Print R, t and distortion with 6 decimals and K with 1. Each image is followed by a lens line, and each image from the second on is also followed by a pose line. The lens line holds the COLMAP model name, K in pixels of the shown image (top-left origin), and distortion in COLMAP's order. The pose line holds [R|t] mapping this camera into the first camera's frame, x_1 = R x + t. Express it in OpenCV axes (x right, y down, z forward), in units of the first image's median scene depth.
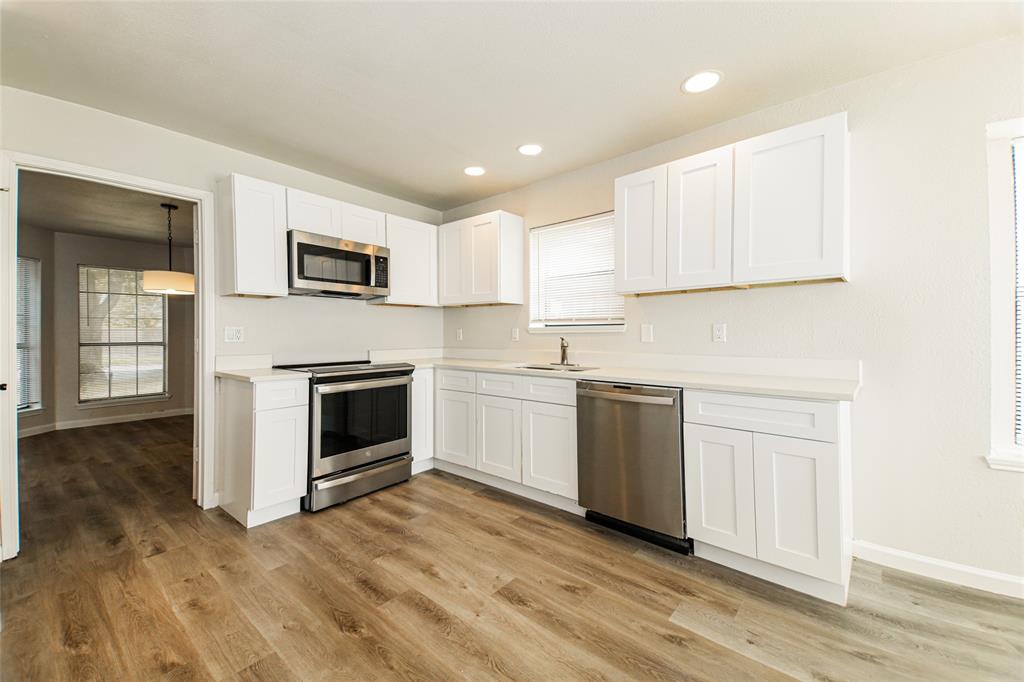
lens RADIAL K [[409.0, 0, 517.9], [0, 409.0, 334.3], [0, 0, 1]] dist [0.106329, -0.047953]
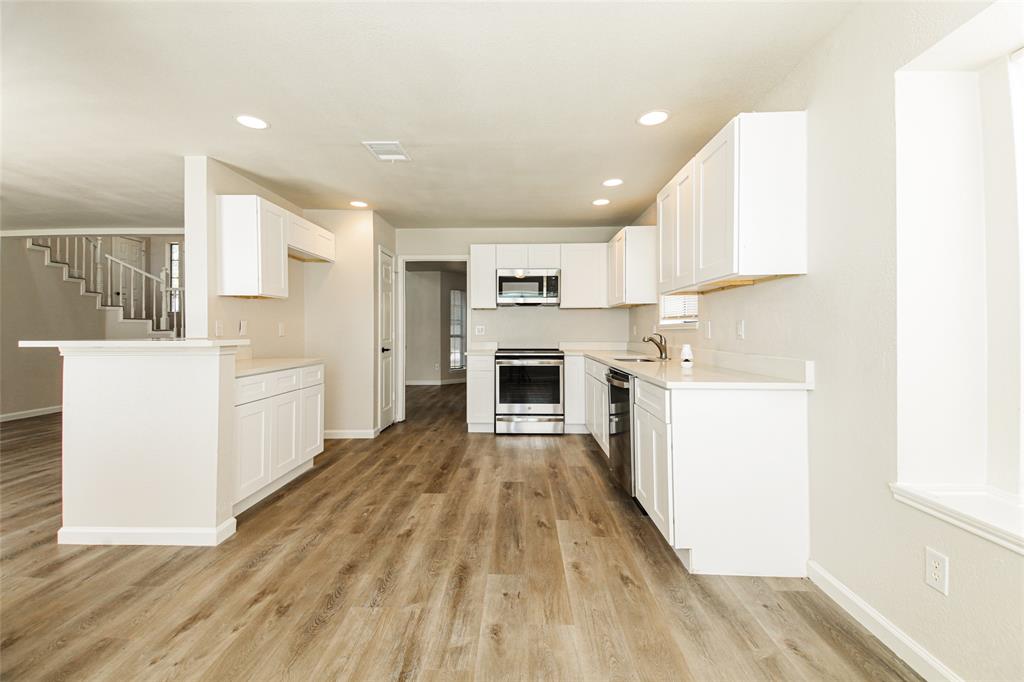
lens RADIAL K [[425.5, 0, 510.6], [0, 425.5, 331.8], [0, 0, 1]] dist [0.098536, -0.045792]
pose [[0.632398, 0.004886, -0.774628, 0.950119], [-0.002711, 0.999988, 0.004094, -0.000755], [0.774639, -0.000489, 0.632404, -0.058298]]
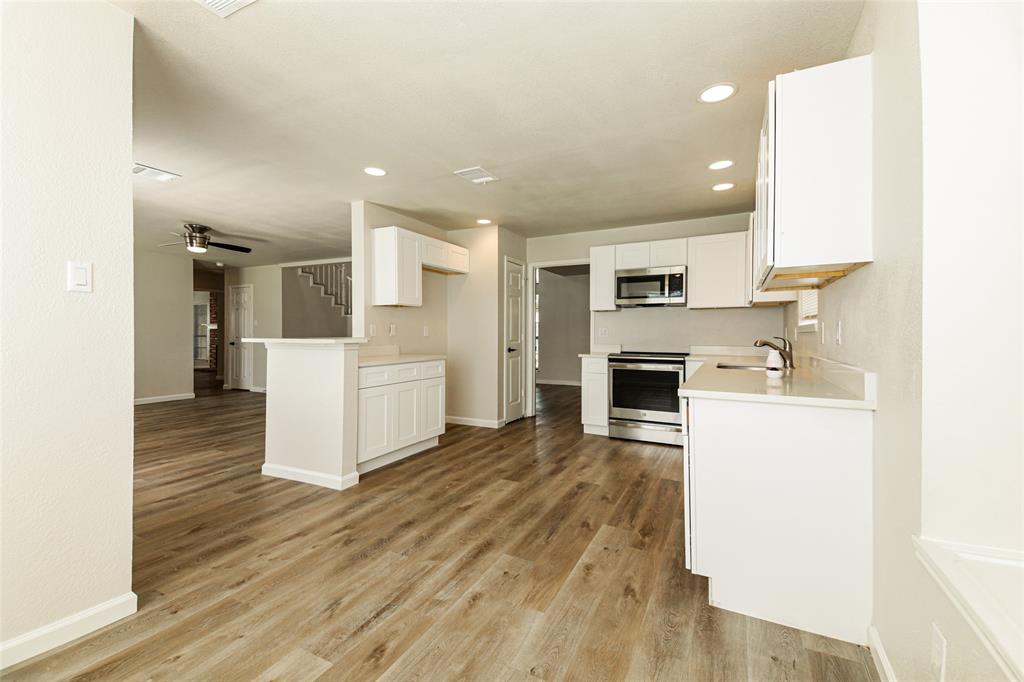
lens RADIAL K [[428.3, 0, 515.5], [0, 428.3, 336.1], [0, 0, 1]] dist [0.079184, -0.000108]
pose [[0.246554, 0.012938, -0.969043, 1.161830], [-0.004867, 0.999915, 0.012112, -0.005157], [0.969117, 0.001730, 0.246596, 0.215611]]
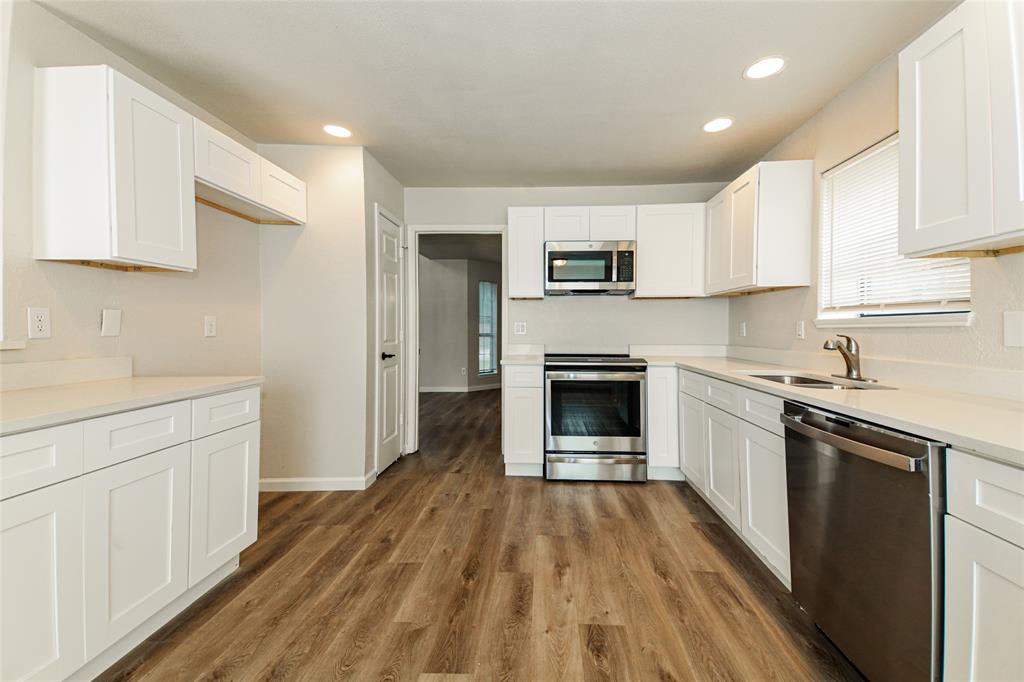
lens RADIAL K [[410.9, 0, 530.7], [0, 410.9, 332.3], [0, 0, 1]] dist [0.119674, -0.048494]
pose [[0.621554, 0.011427, -0.783288, 0.410860], [-0.005331, 0.999932, 0.010358, -0.000674], [0.783354, -0.002263, 0.621572, 0.261648]]
